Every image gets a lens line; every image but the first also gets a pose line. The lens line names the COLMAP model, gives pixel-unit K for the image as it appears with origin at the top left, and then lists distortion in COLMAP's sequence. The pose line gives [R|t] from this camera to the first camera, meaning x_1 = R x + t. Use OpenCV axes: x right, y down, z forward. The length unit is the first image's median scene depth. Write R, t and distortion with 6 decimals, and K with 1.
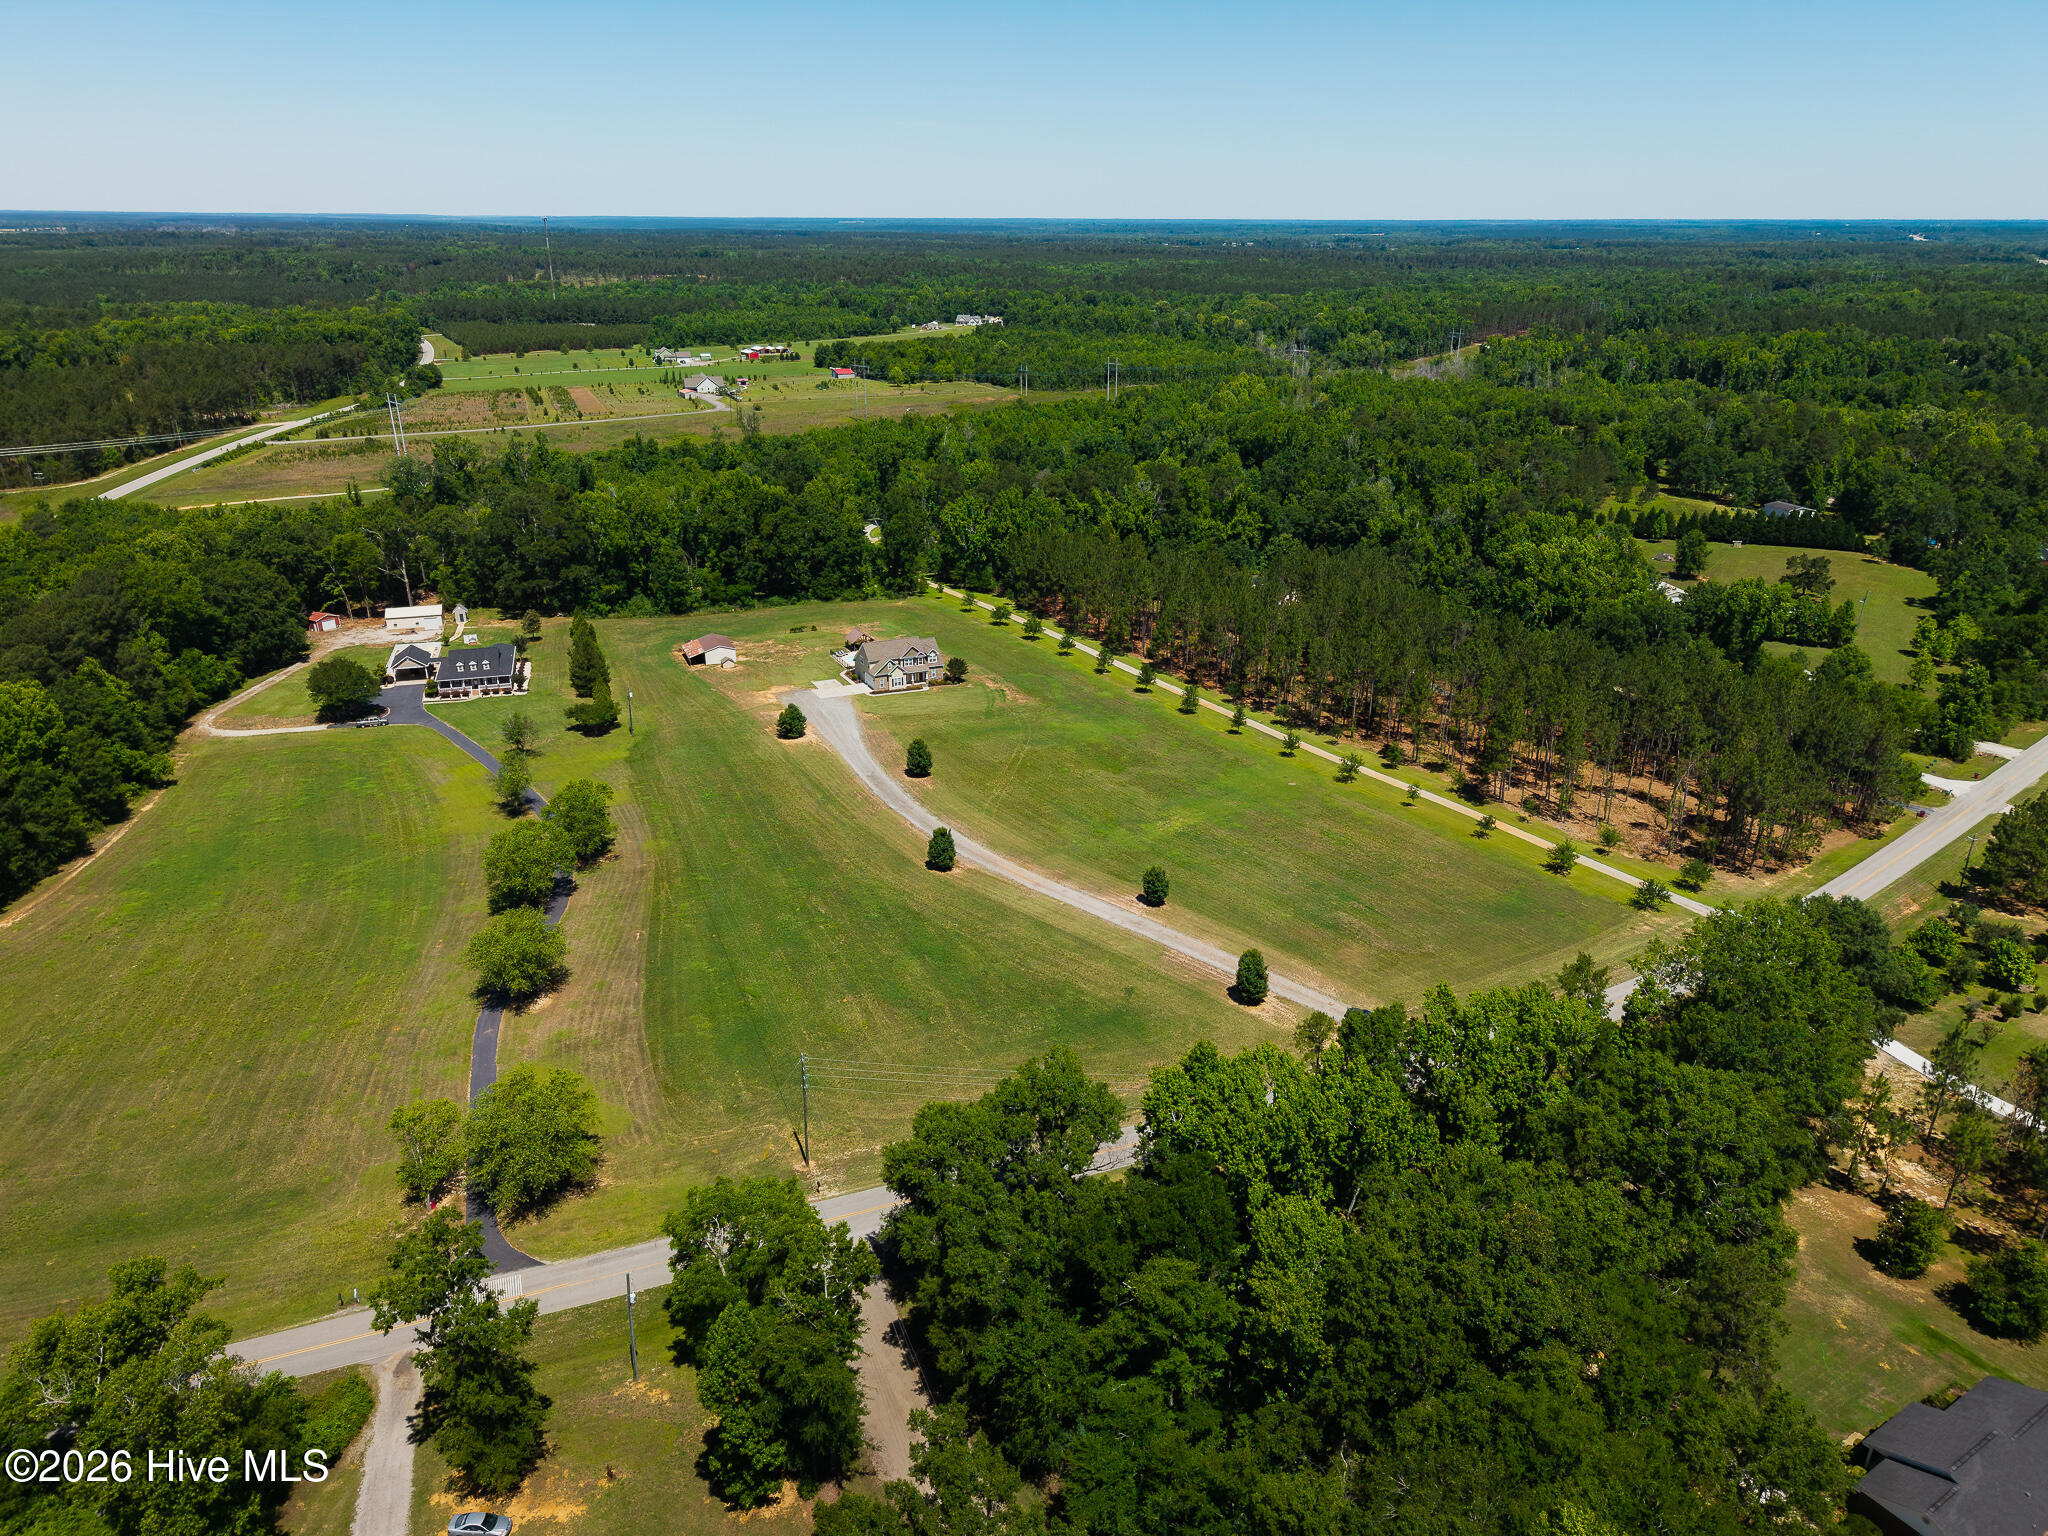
lens RADIAL K [[1440.1, 0, 1034.9], [0, 1440.1, 768.7], [0, 0, 1]] dist [0.038877, -0.025299]
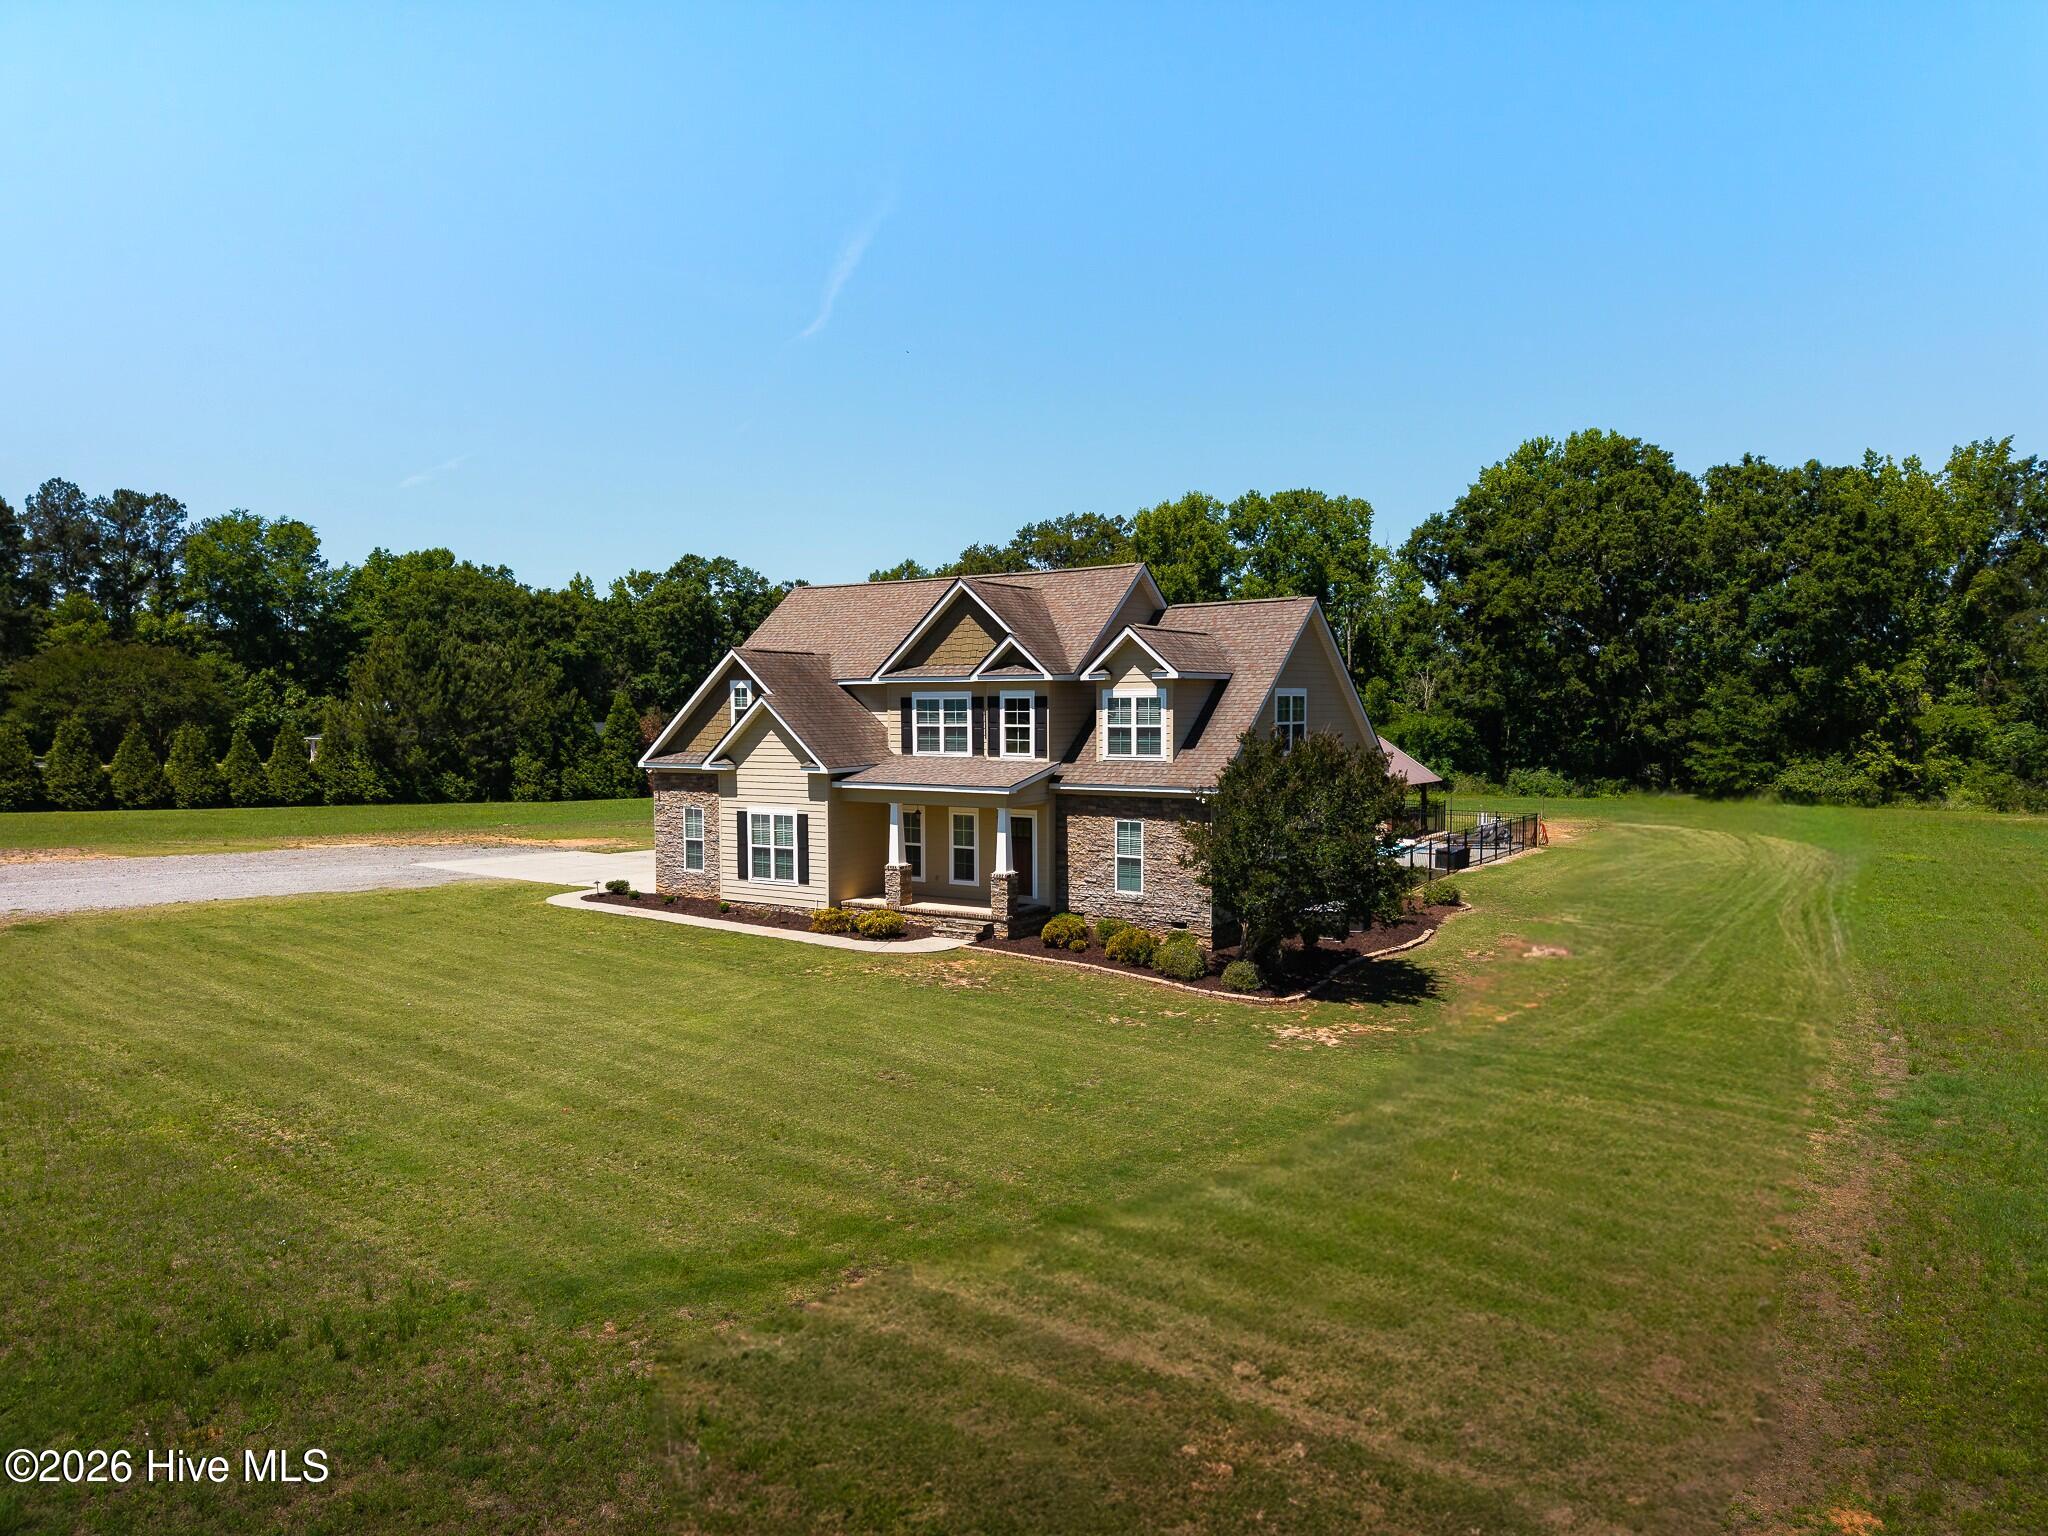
lens RADIAL K [[1440.1, 0, 1024.1], [0, 1440.1, 778.0], [0, 0, 1]] dist [0.038877, -0.025299]
pose [[0.504522, 0.034175, -0.862722, 0.010652], [-0.307423, 0.940841, -0.142513, -0.031198], [0.806814, 0.337122, 0.485181, 0.535630]]
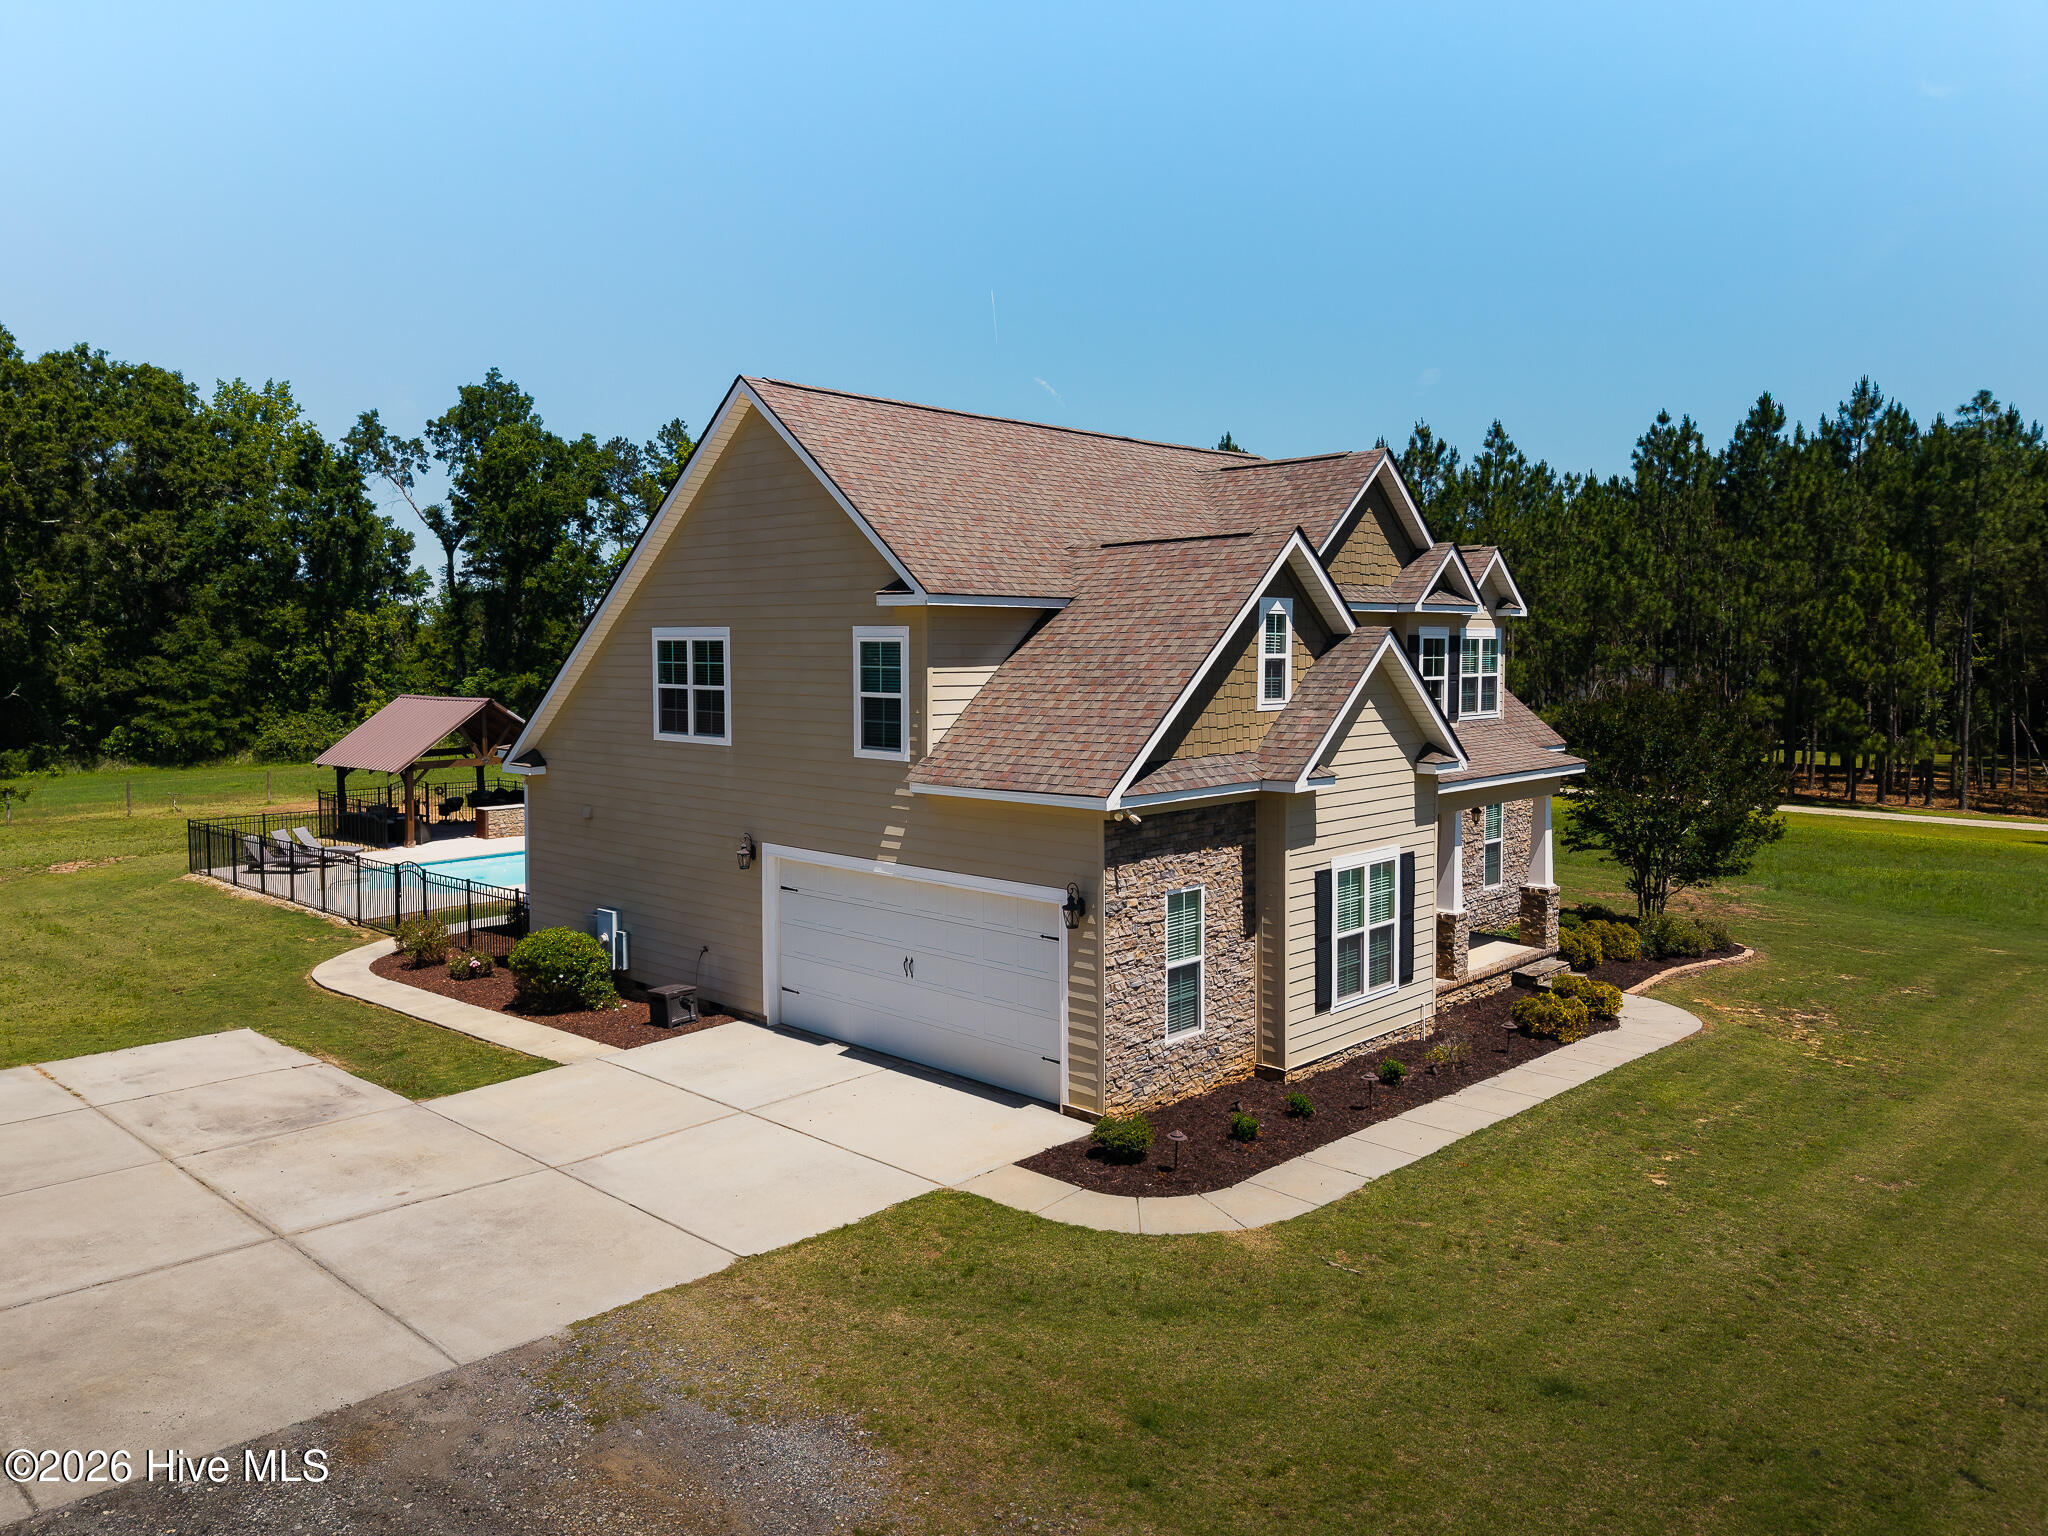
lens RADIAL K [[1440.1, 0, 1025.4], [0, 1440.1, 752.1], [0, 0, 1]] dist [0.038877, -0.025299]
pose [[0.948420, -0.034316, 0.315152, -0.069977], [0.125280, 0.953774, -0.273166, -0.029817], [-0.291210, 0.298559, 0.908878, 0.529958]]
